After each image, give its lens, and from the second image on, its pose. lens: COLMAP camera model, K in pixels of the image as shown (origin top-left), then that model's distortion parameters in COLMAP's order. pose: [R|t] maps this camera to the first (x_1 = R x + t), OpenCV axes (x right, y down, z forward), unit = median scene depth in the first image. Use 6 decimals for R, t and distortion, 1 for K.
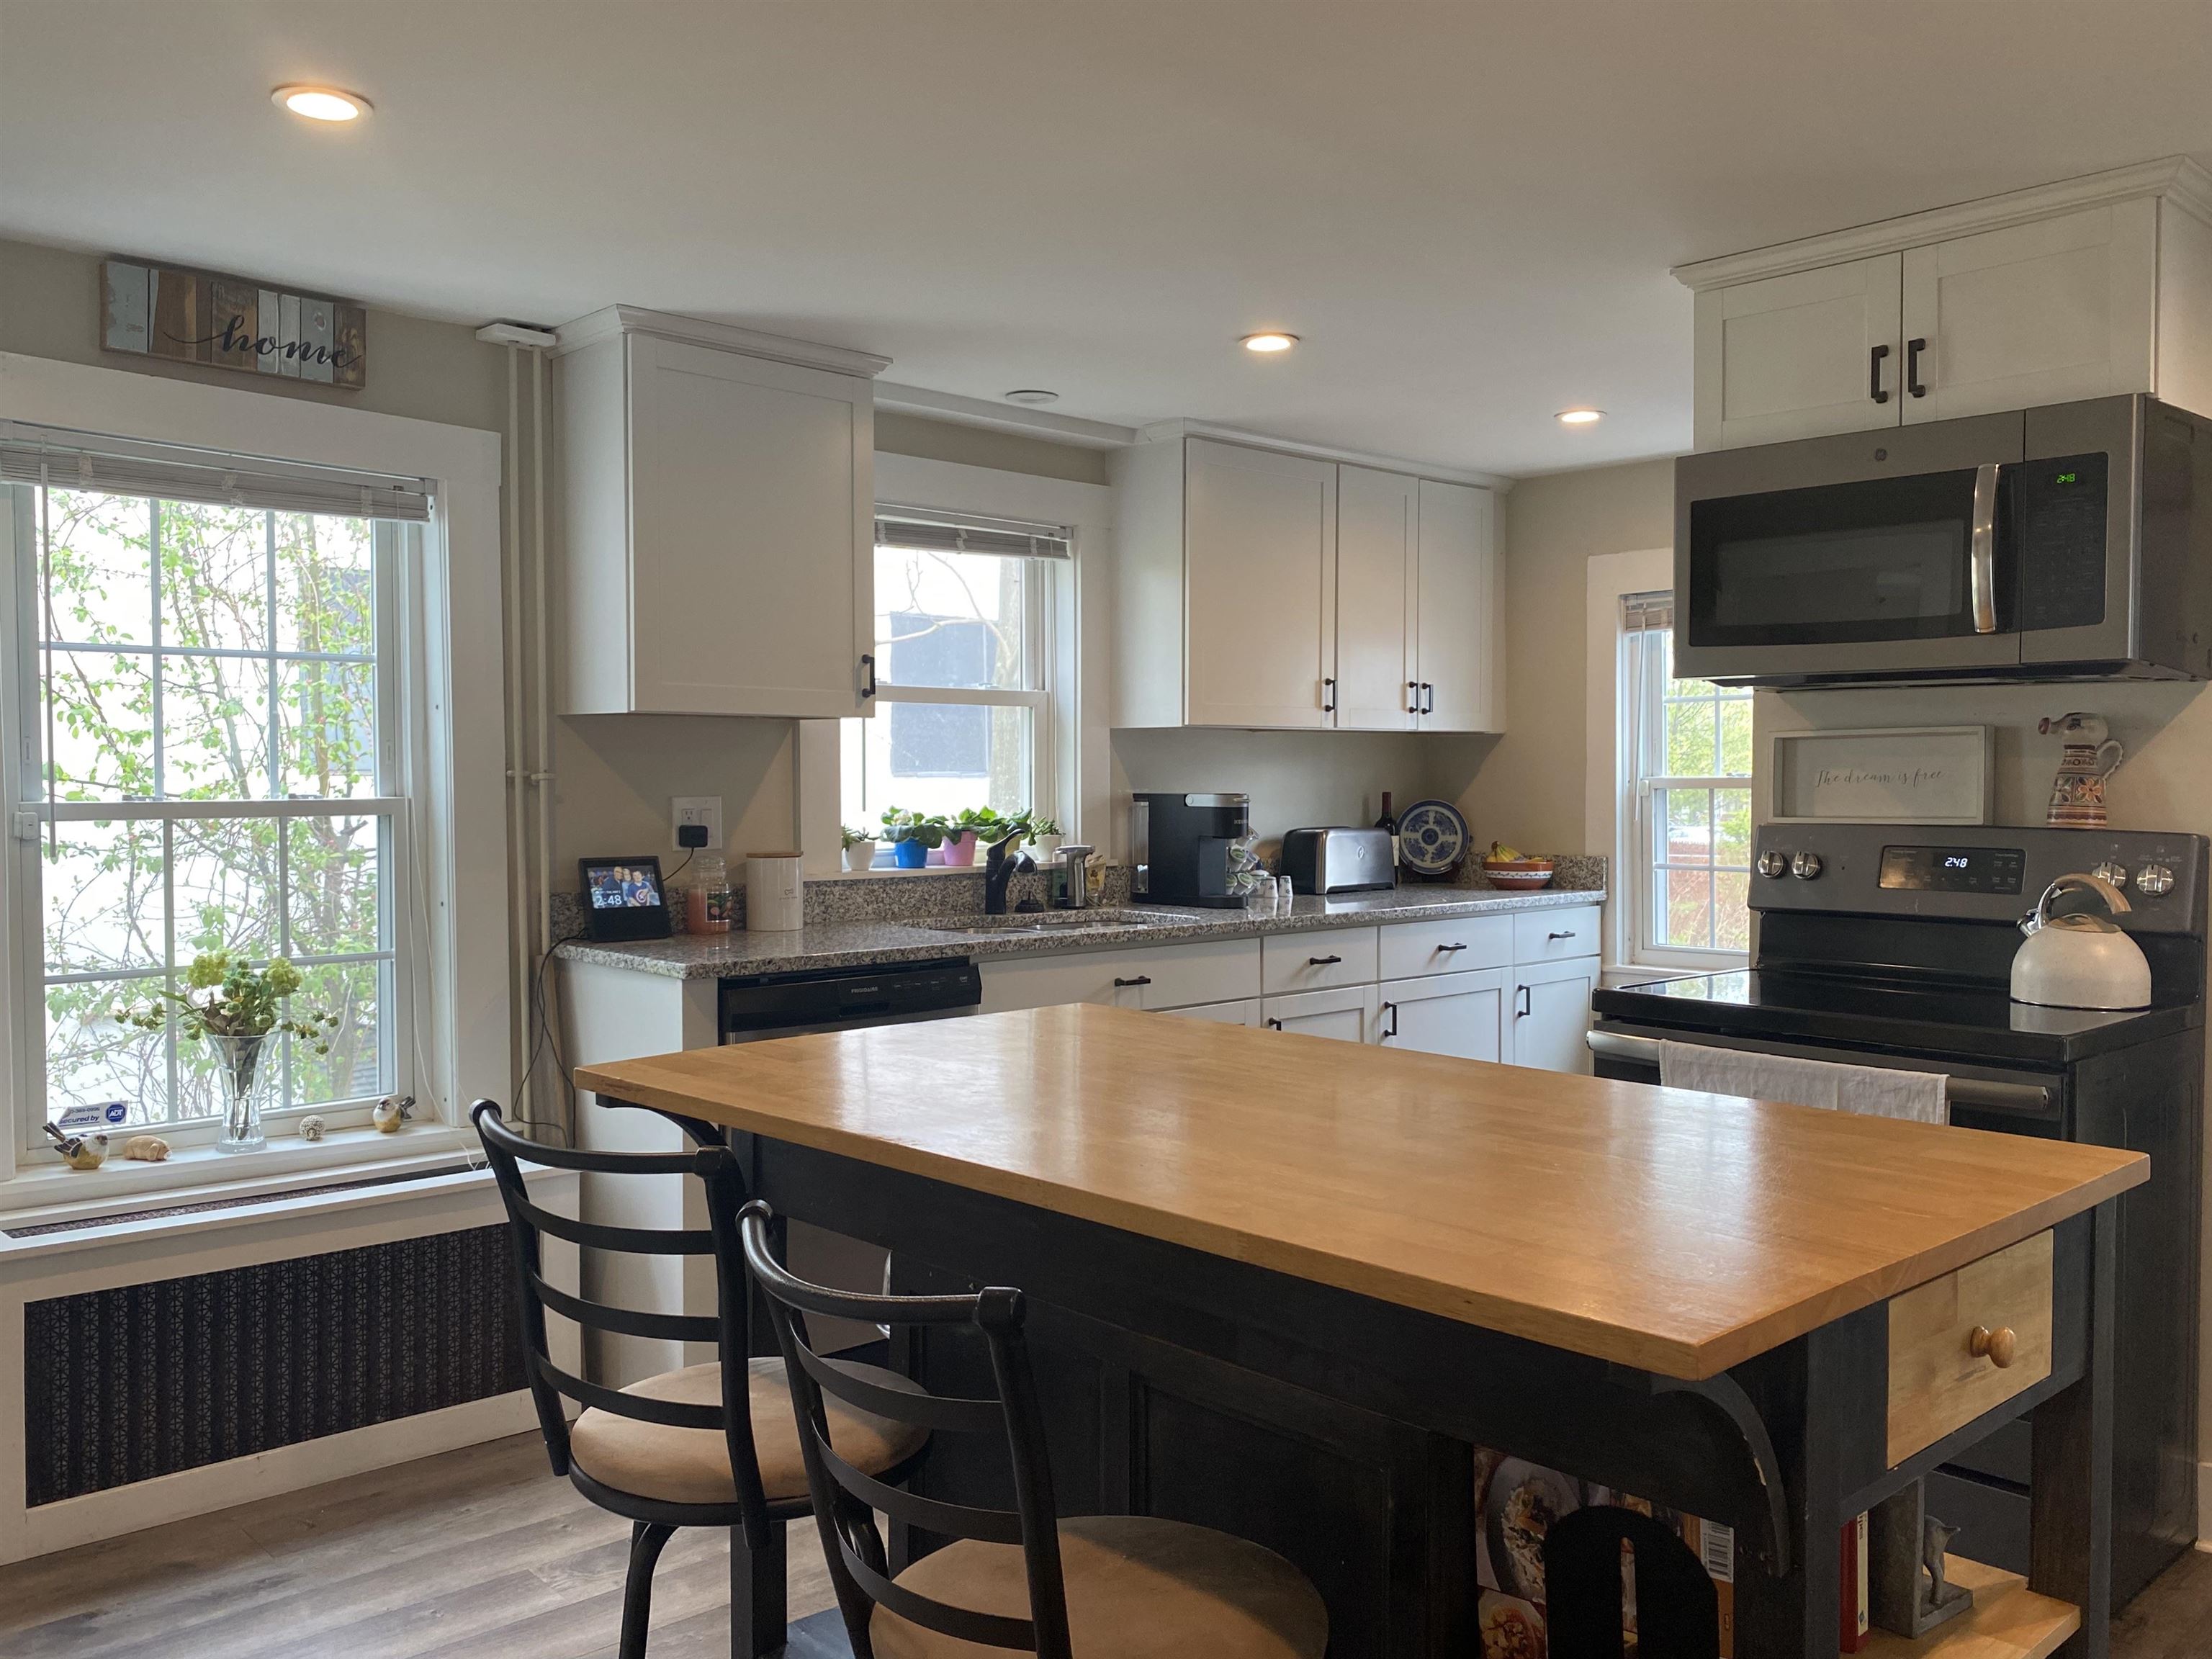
lens RADIAL K [[1833.0, 0, 1106.0], [0, 1833.0, 829.5], [0, 0, 1]] dist [-0.001222, -0.001083]
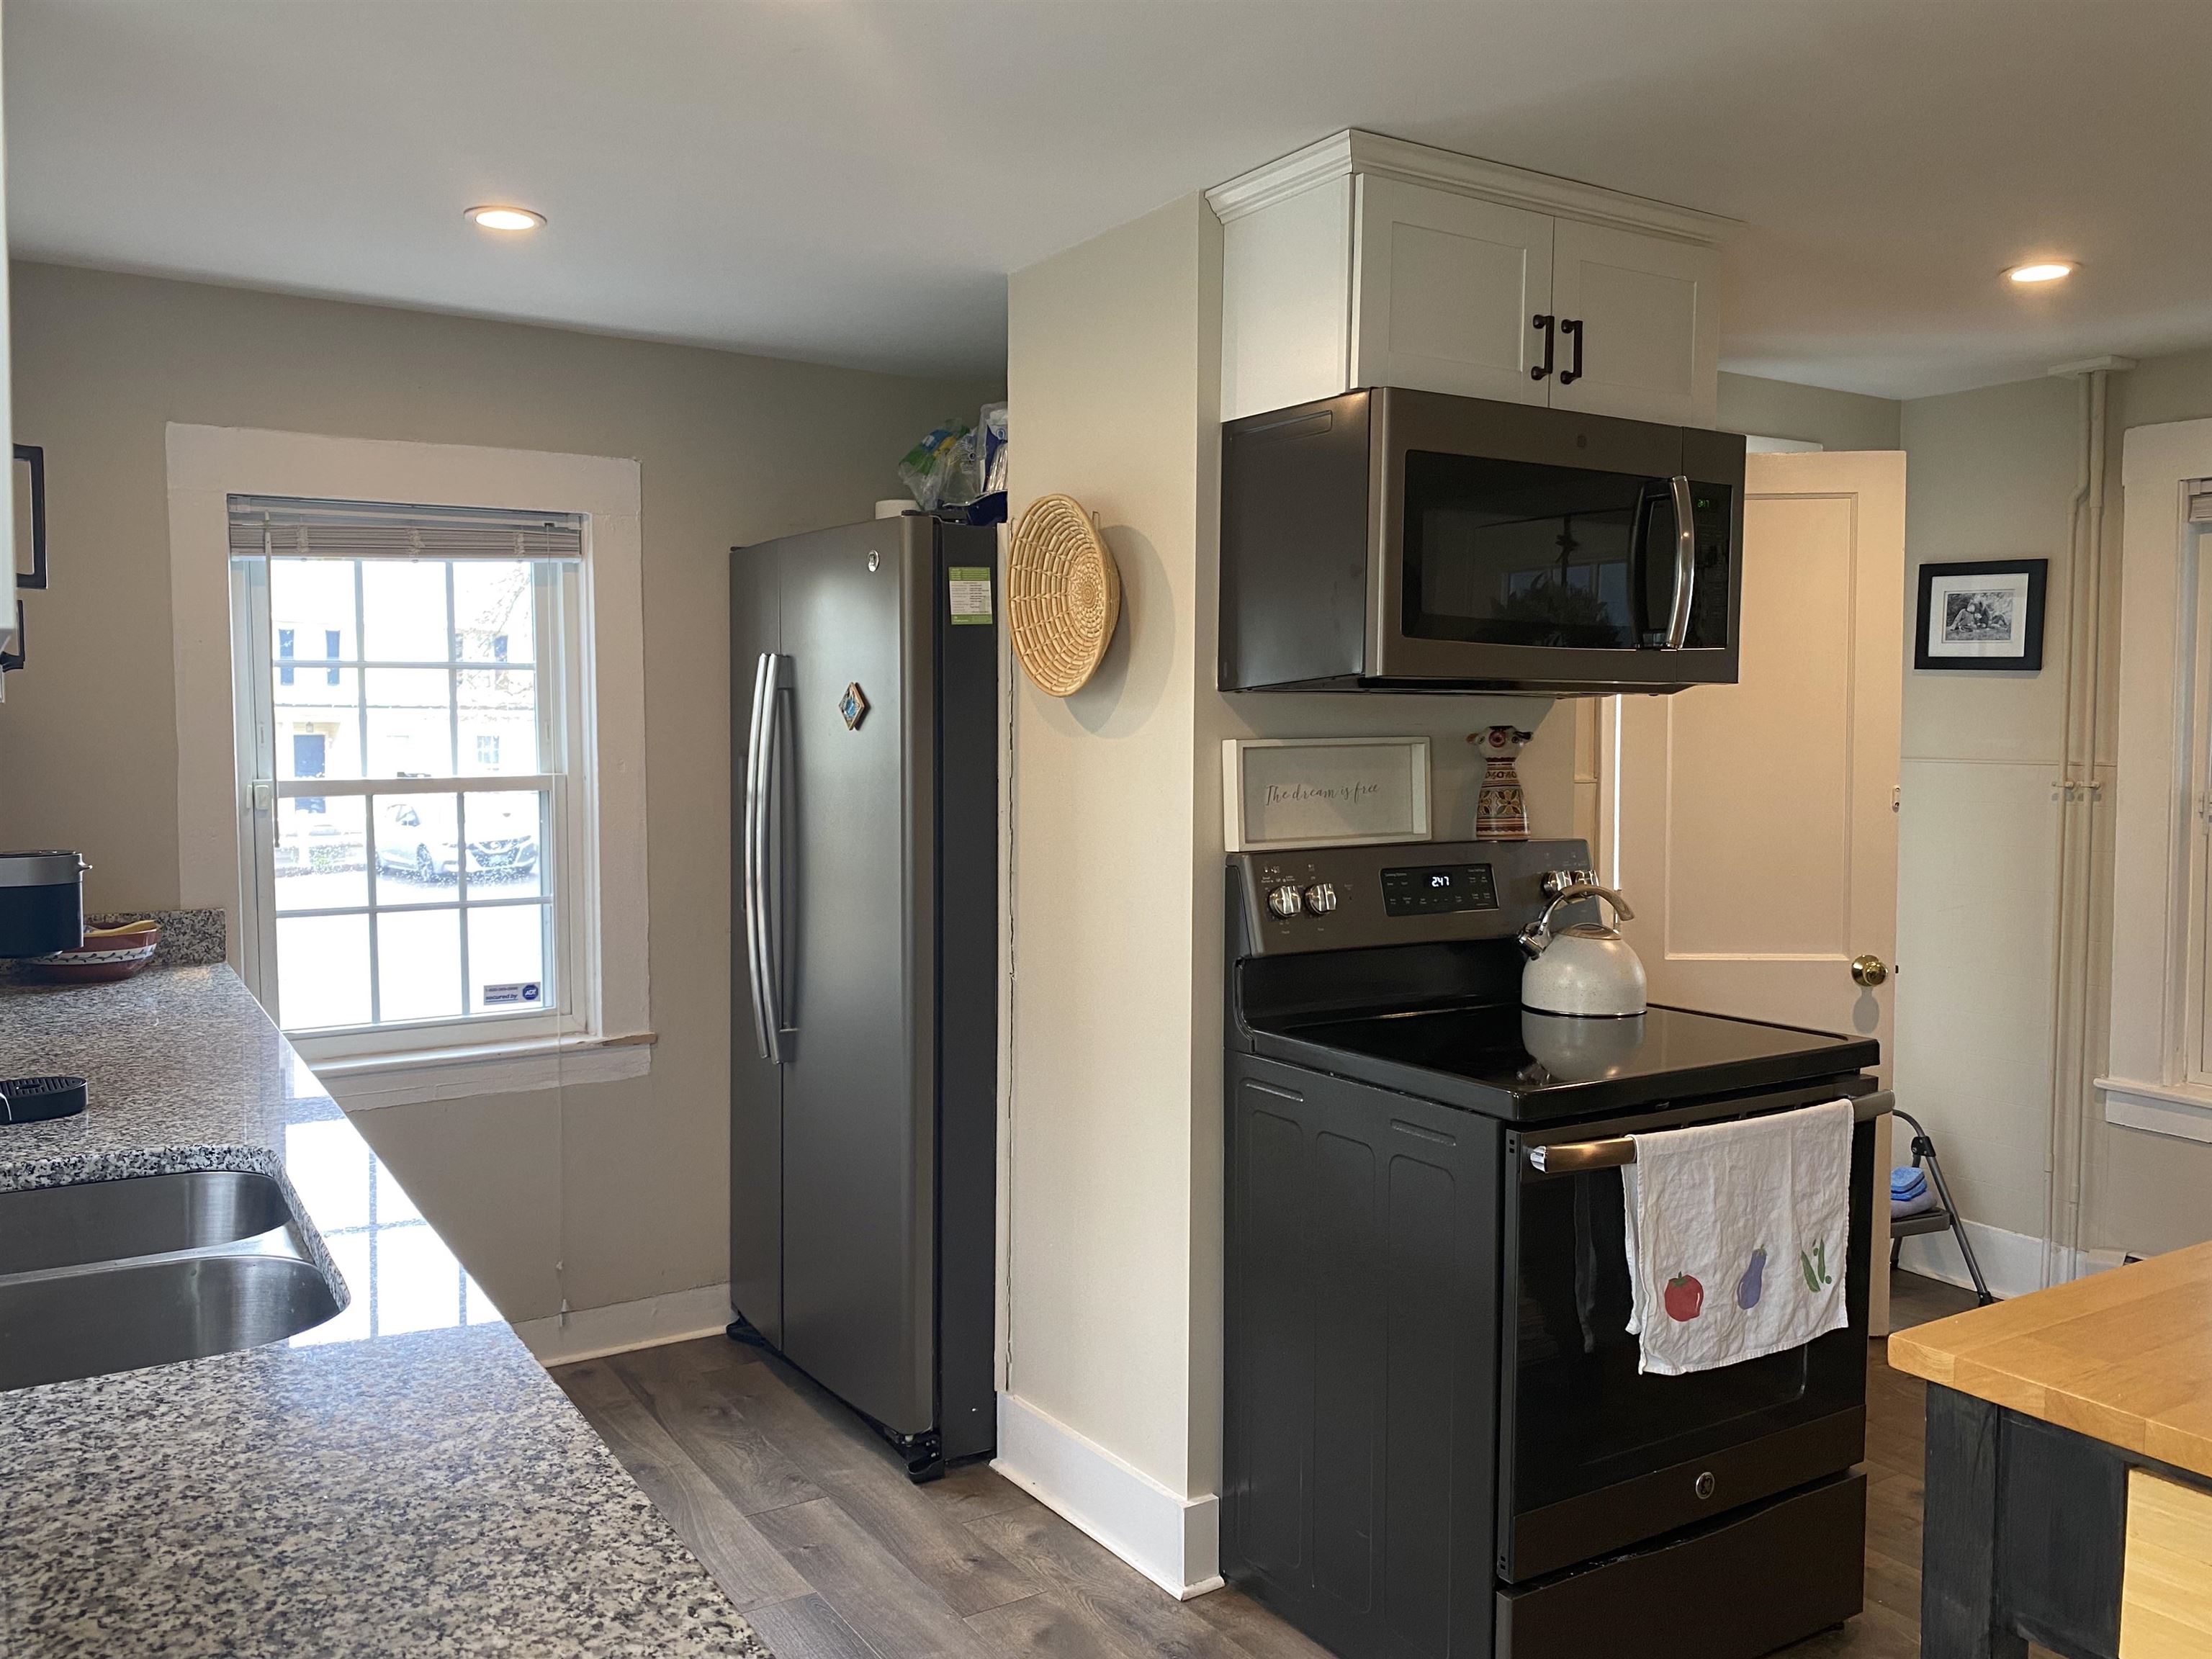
lens RADIAL K [[1722.4, 0, 1106.0], [0, 1722.4, 829.5], [0, 0, 1]] dist [0.078814, 0.000219]
pose [[0.194499, -0.055805, 0.979314, -0.413795], [0.027550, 0.998297, 0.051415, -0.055693], [-0.980516, 0.016980, 0.195705, 0.926866]]
